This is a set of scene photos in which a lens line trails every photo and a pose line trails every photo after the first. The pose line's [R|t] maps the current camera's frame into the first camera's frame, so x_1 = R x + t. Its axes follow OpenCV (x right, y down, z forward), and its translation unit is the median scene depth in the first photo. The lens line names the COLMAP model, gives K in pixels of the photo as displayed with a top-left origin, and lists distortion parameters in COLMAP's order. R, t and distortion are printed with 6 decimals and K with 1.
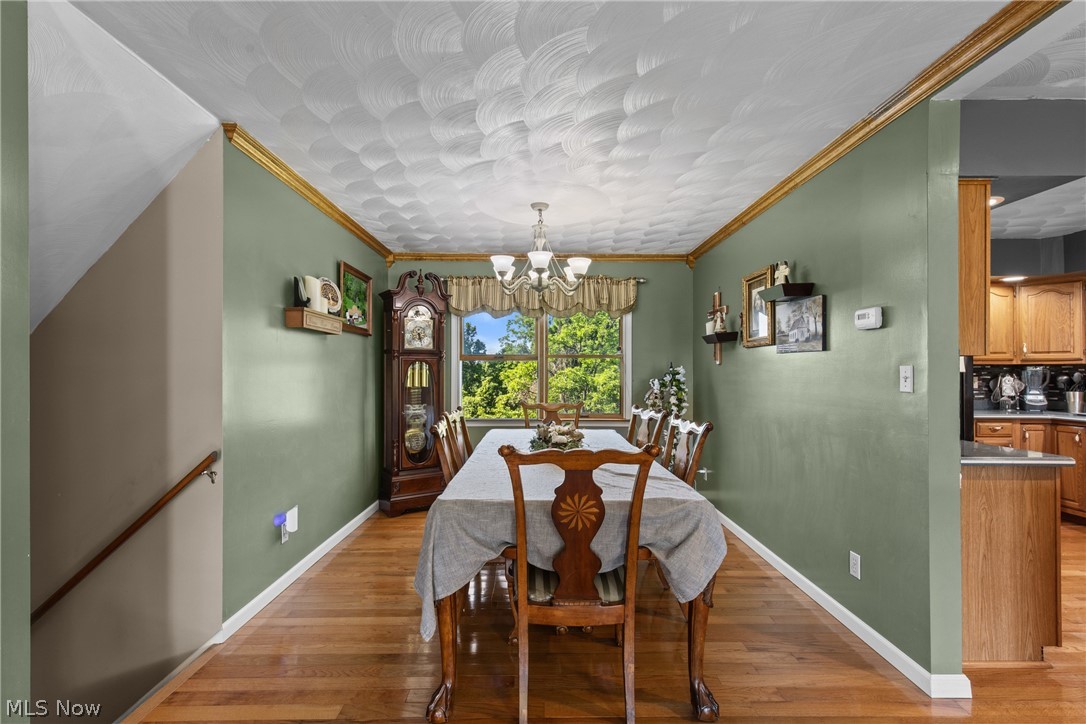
lens RADIAL K [[490.4, 0, 533.8], [0, 490.4, 368.0], [0, 0, 1]] dist [0.002578, -0.000003]
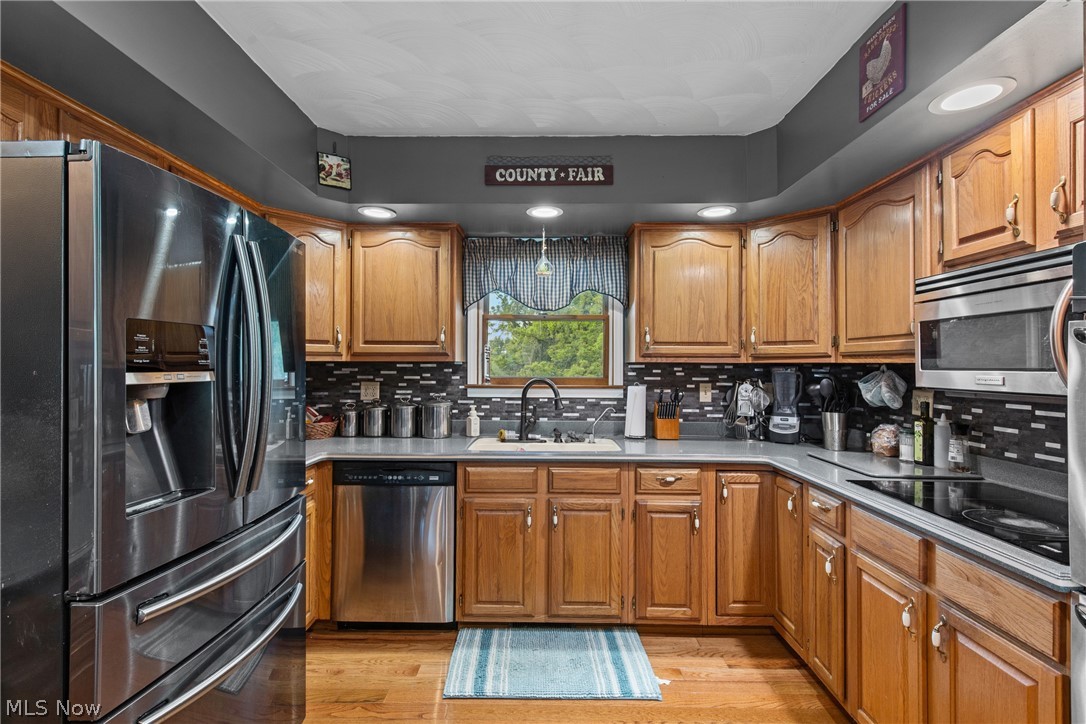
lens RADIAL K [[490.4, 0, 538.8], [0, 490.4, 361.1], [0, 0, 1]] dist [0.002578, -0.000003]
pose [[0.999584, 0.003339, -0.028650, 0.765101], [-0.003439, 0.999988, -0.003440, -0.007298], [0.028638, 0.003537, 0.999584, 0.419294]]
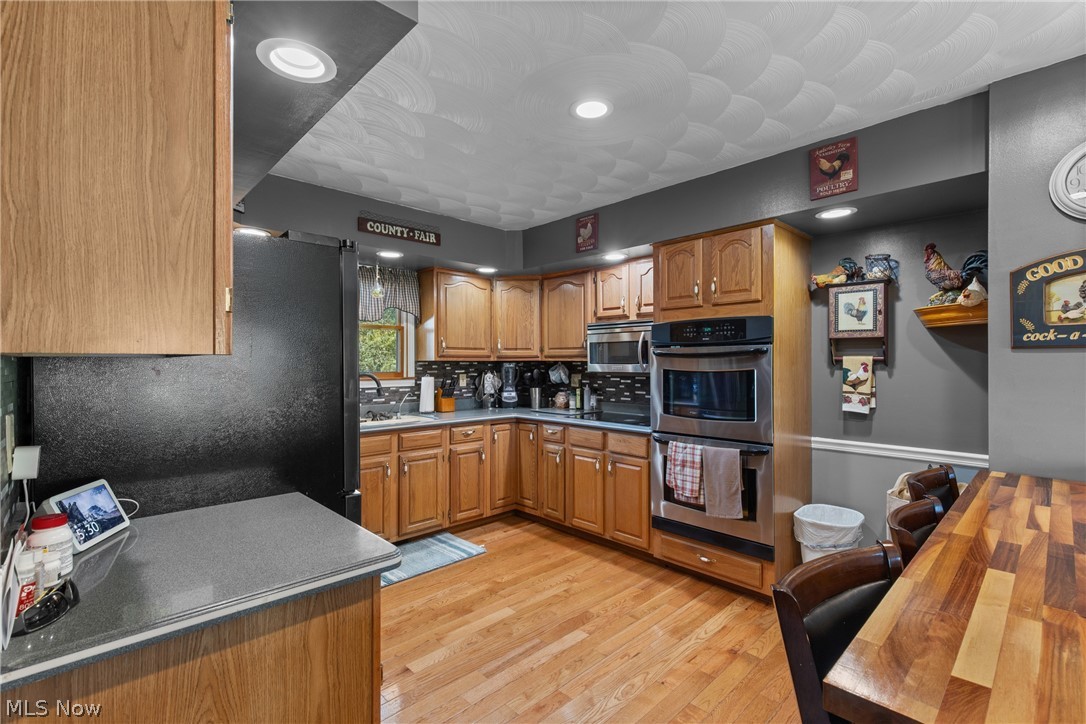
lens RADIAL K [[490.4, 0, 537.4], [0, 490.4, 361.9], [0, 0, 1]] dist [0.002578, -0.000003]
pose [[0.733994, -0.002220, 0.679152, 0.399488], [-0.001224, 0.999989, 0.004591, -0.010502], [-0.679155, -0.004201, 0.733983, 0.241351]]
